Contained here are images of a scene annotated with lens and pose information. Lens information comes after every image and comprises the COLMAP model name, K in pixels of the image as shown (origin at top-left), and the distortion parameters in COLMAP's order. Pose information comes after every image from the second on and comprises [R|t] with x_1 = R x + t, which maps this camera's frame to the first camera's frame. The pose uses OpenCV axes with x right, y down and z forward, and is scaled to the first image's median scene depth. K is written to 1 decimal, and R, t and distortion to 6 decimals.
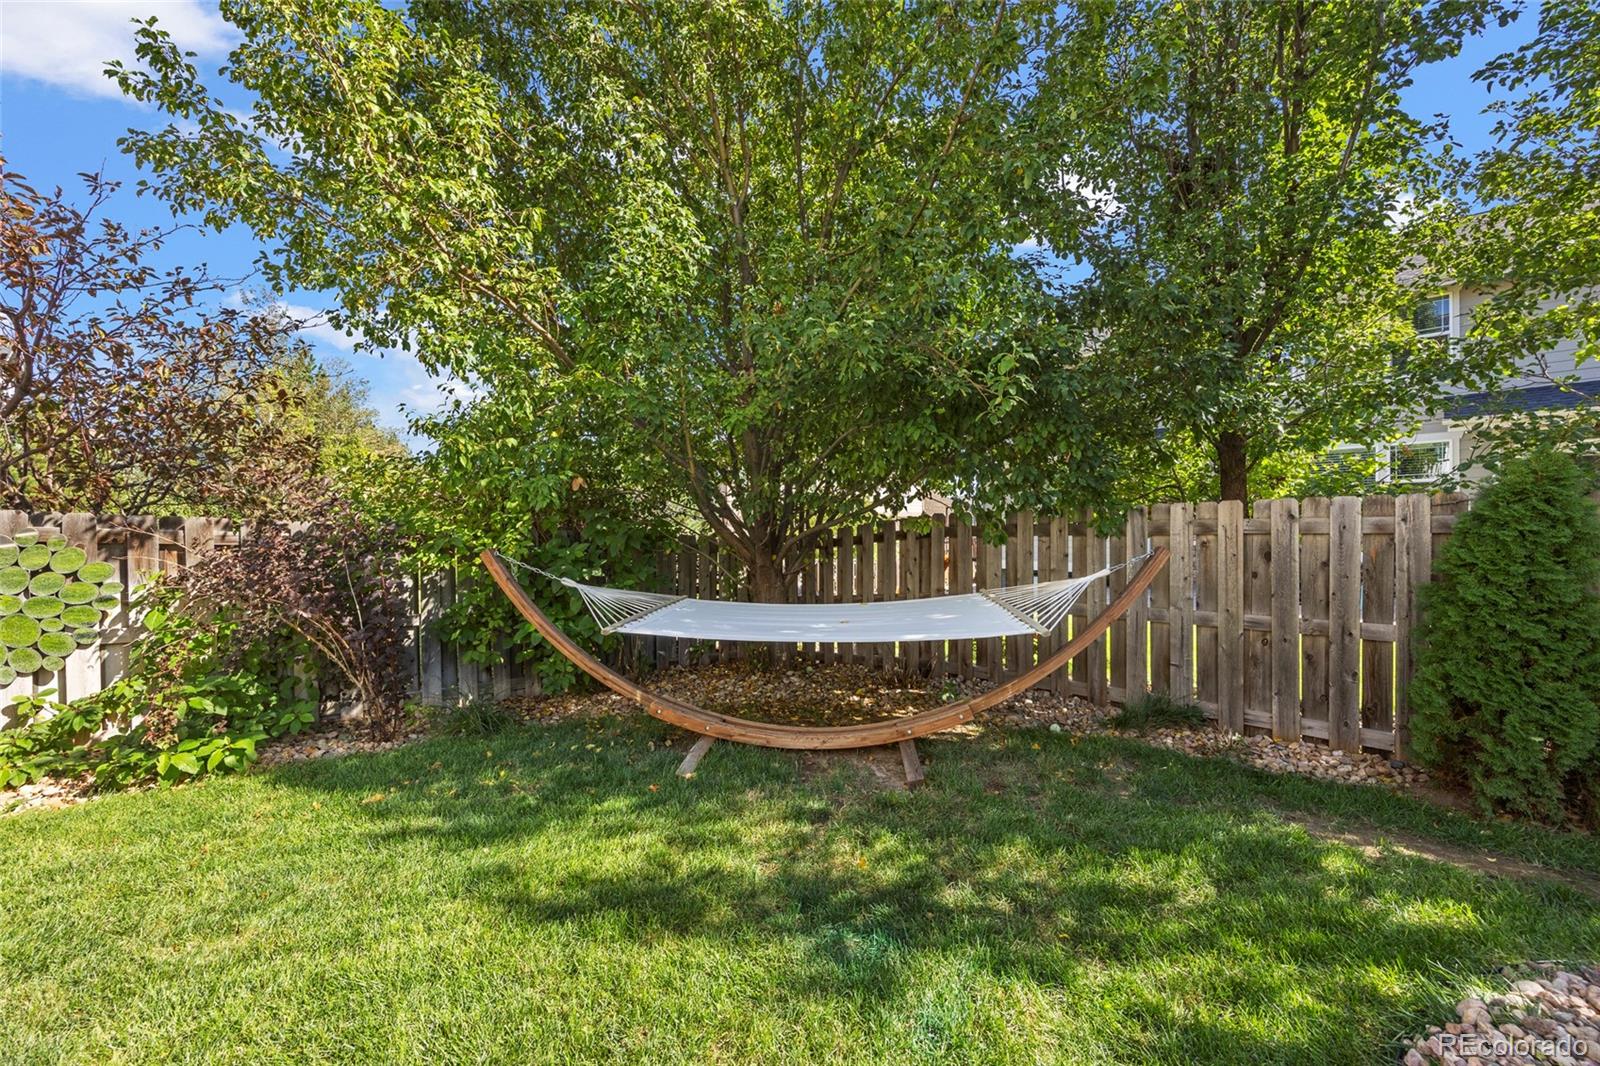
lens RADIAL K [[631.0, 0, 791.4], [0, 631.0, 534.1], [0, 0, 1]] dist [-0.003021, -0.000539]
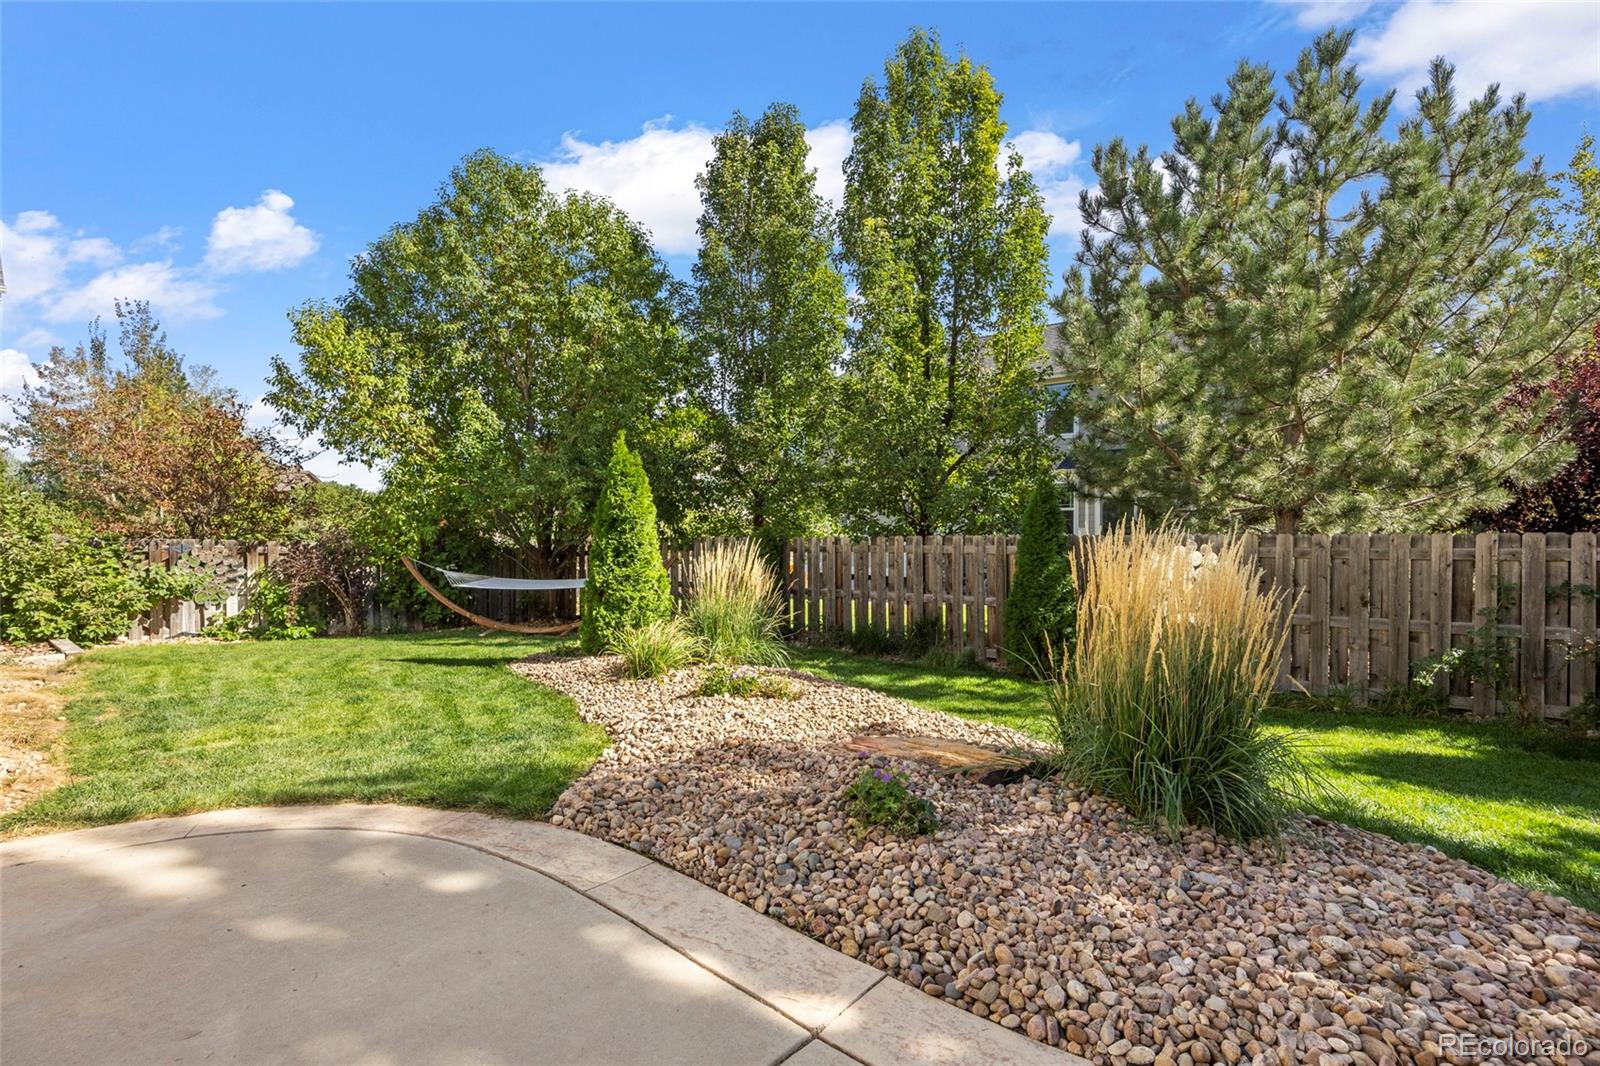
lens RADIAL K [[740.4, 0, 807.9], [0, 740.4, 518.5], [0, 0, 1]] dist [-0.020783, -0.000406]
pose [[0.991202, 0.012903, 0.131728, 0.687859], [-0.011570, 0.999874, -0.010876, -0.108375], [-0.131852, 0.009256, 0.991226, -2.035576]]
